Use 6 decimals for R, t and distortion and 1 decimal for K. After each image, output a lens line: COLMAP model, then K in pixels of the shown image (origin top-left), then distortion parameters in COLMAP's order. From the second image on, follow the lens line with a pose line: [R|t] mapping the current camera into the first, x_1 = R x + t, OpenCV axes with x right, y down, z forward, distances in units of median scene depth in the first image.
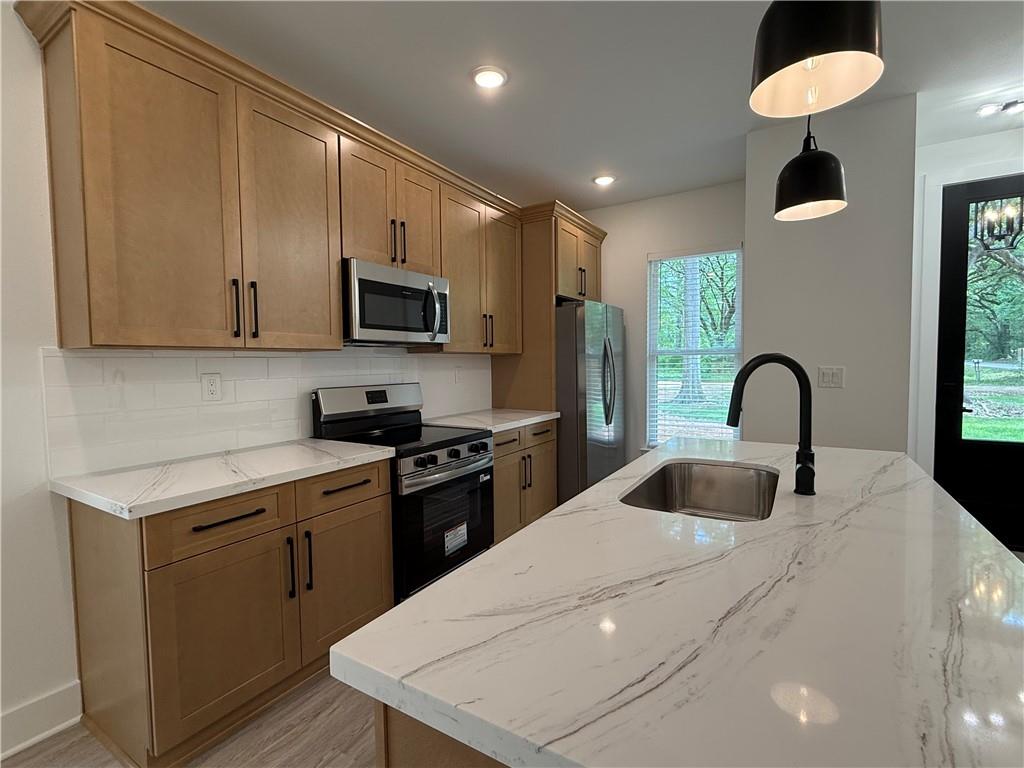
lens RADIAL K [[473.5, 0, 509.4], [0, 473.5, 384.4], [0, 0, 1]] dist [-0.002692, 0.001141]
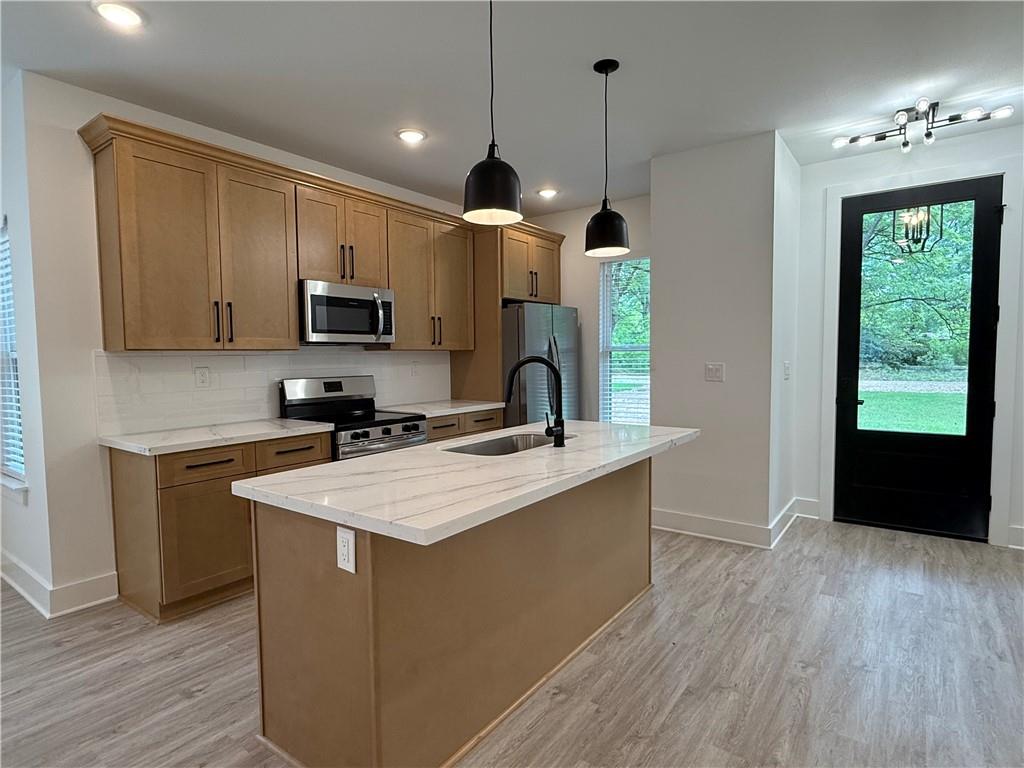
lens RADIAL K [[552.6, 0, 507.4], [0, 552.6, 386.7], [0, 0, 1]] dist [0.003104, -0.002800]
pose [[0.996200, 0.006632, -0.086847, 0.333634], [-0.005569, 0.999907, 0.012476, 0.006649], [0.086921, -0.011945, 0.996144, -0.445012]]
